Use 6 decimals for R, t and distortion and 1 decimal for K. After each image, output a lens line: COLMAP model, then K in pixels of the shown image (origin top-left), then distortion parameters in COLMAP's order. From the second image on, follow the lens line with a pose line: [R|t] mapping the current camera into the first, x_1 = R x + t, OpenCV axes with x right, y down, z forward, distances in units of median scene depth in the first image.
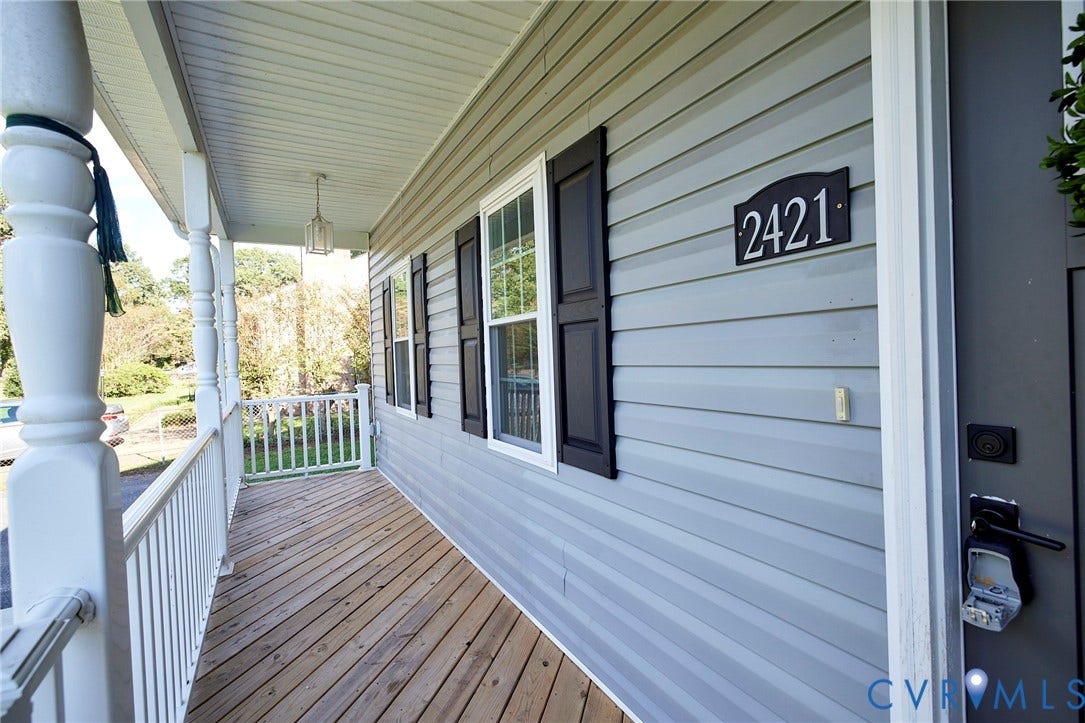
lens RADIAL K [[485.1, 0, 534.5], [0, 485.1, 358.2], [0, 0, 1]] dist [0.001835, 0.000926]
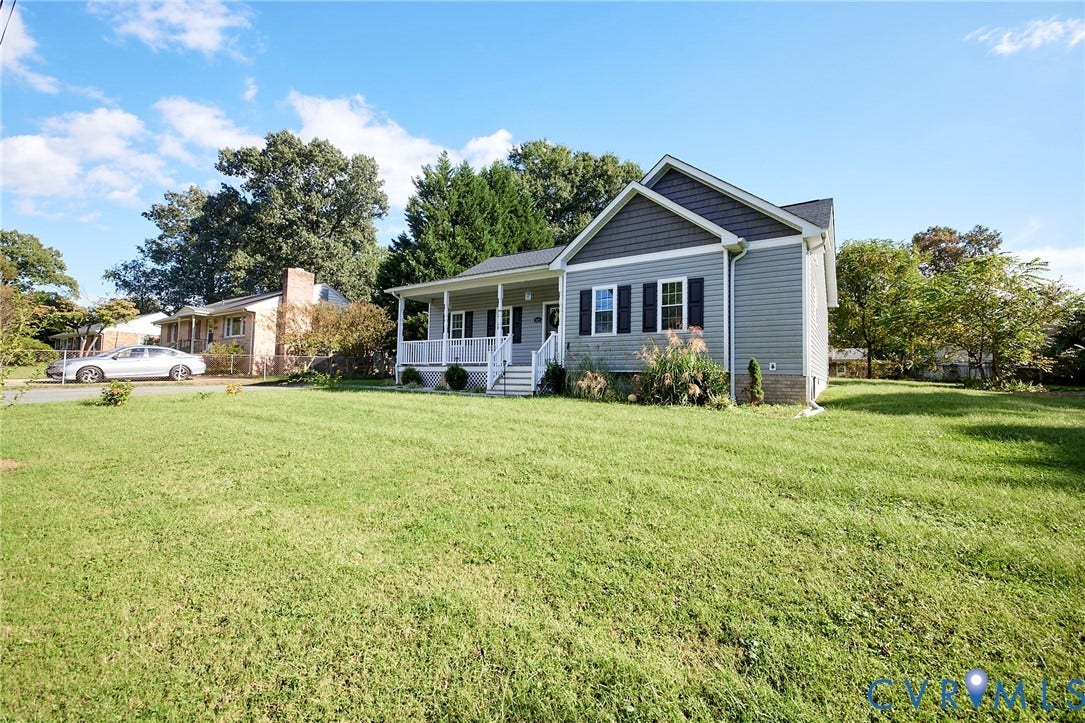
lens RADIAL K [[466.8, 0, 534.9], [0, 466.8, 358.0], [0, 0, 1]] dist [0.002631, 0.000196]
pose [[0.893376, 0.067210, 0.444254, -2.507518], [-0.041839, 0.996897, -0.066682, 0.784281], [-0.447357, 0.040984, 0.893416, -5.030583]]
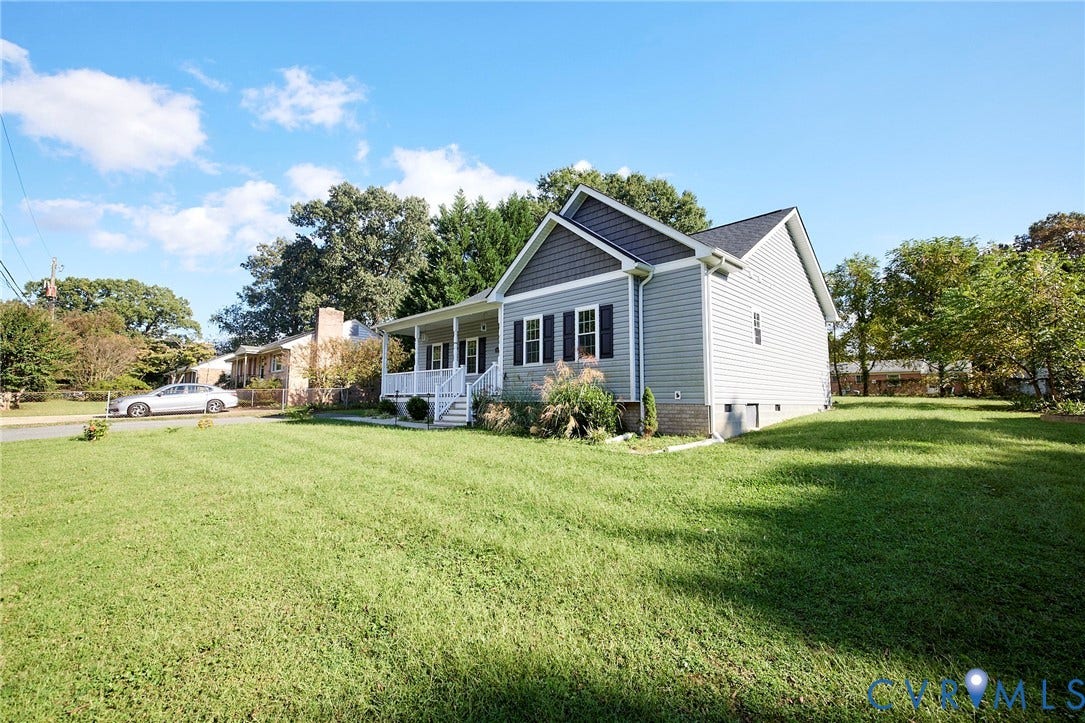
lens RADIAL K [[466.8, 0, 534.9], [0, 466.8, 358.0], [0, 0, 1]] dist [0.002631, 0.000196]
pose [[0.959895, 0.054399, 0.275032, -1.007779], [-0.026238, 0.994120, -0.105058, 0.626392], [-0.279130, 0.093628, 0.955678, -5.696181]]
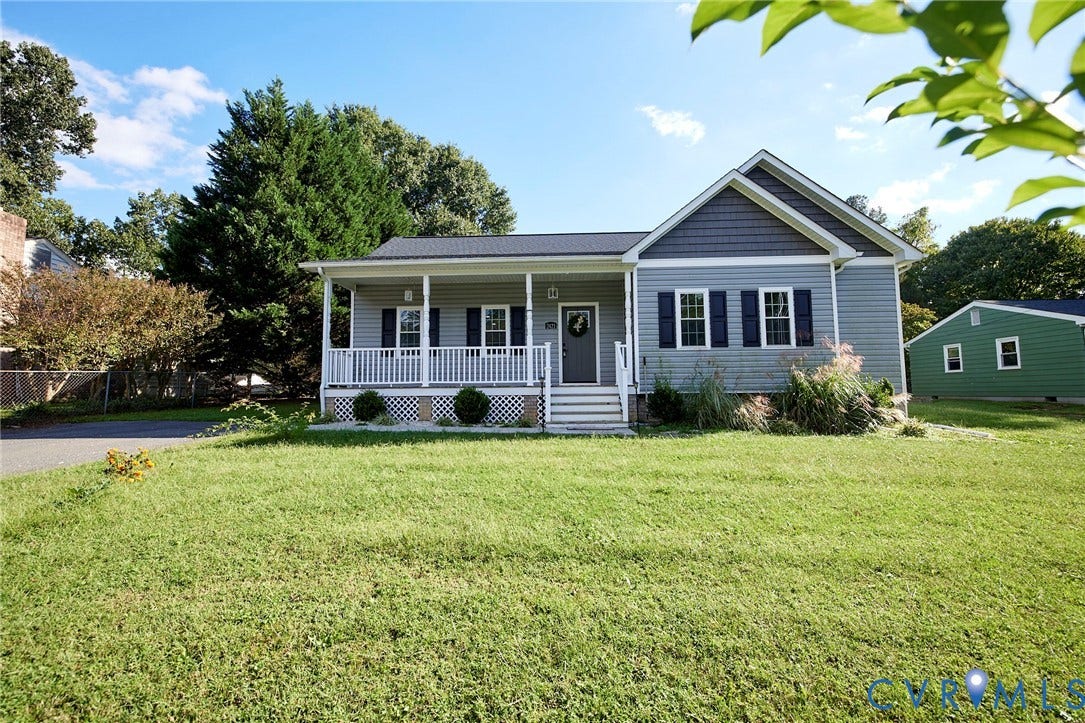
lens RADIAL K [[466.8, 0, 534.9], [0, 466.8, 358.0], [0, 0, 1]] dist [0.002631, 0.000196]
pose [[0.522427, 0.086741, 0.848261, -3.849434], [-0.003110, 0.995000, -0.099831, 0.672916], [-0.852678, 0.049516, 0.520084, -1.861696]]
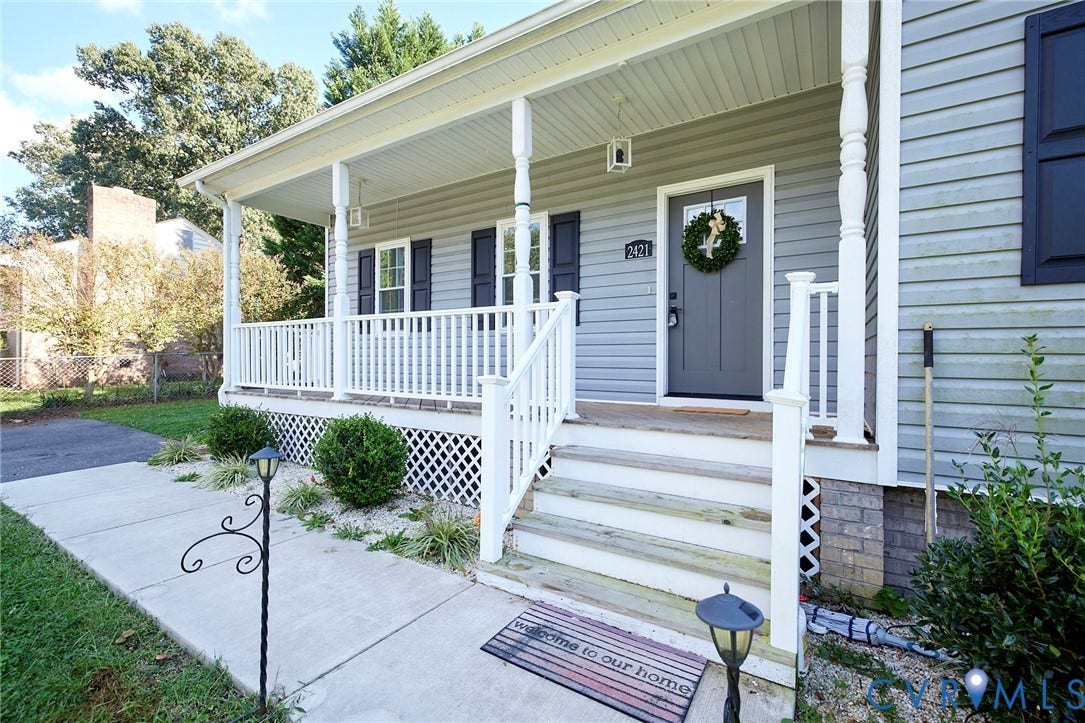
lens RADIAL K [[466.8, 0, 534.9], [0, 466.8, 358.0], [0, 0, 1]] dist [0.002631, 0.000196]
pose [[0.876855, 0.027384, 0.479975, -1.020327], [-0.024767, 0.999624, -0.011787, 0.340270], [-0.480117, -0.001552, 0.877203, -0.998634]]
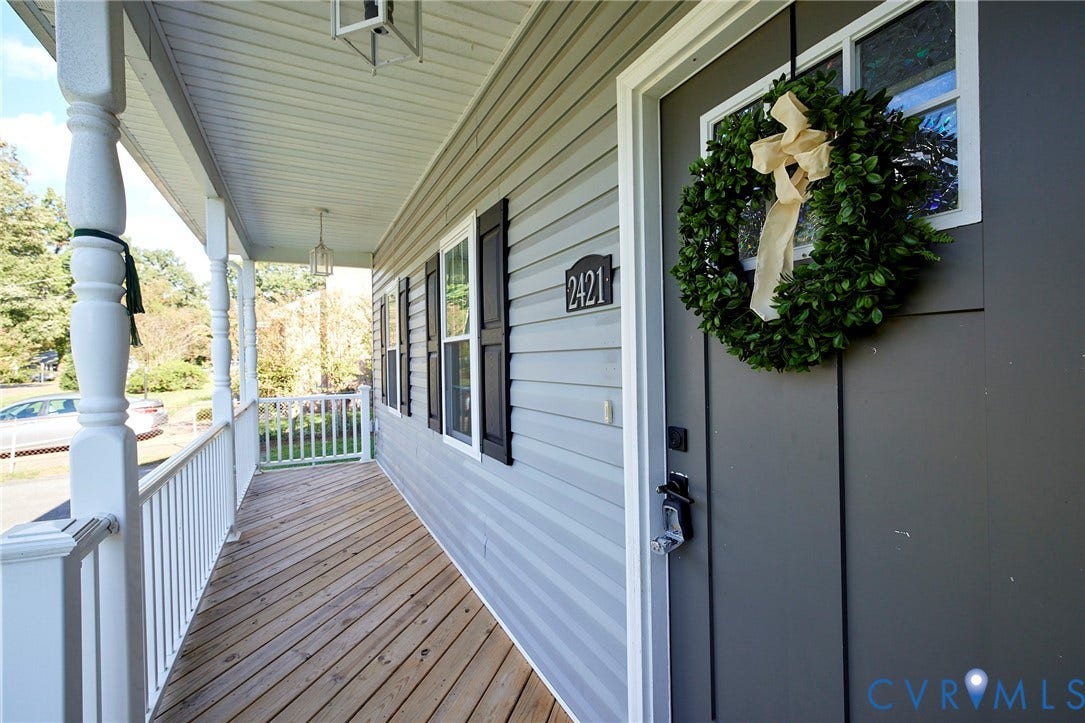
lens RADIAL K [[466.8, 0, 534.9], [0, 466.8, 358.0], [0, 0, 1]] dist [0.002631, 0.000196]
pose [[0.999216, 0.016733, -0.035889, 0.185354], [-0.017041, 0.999820, -0.008292, -0.022352], [0.035743, 0.008897, 0.999321, -0.180900]]
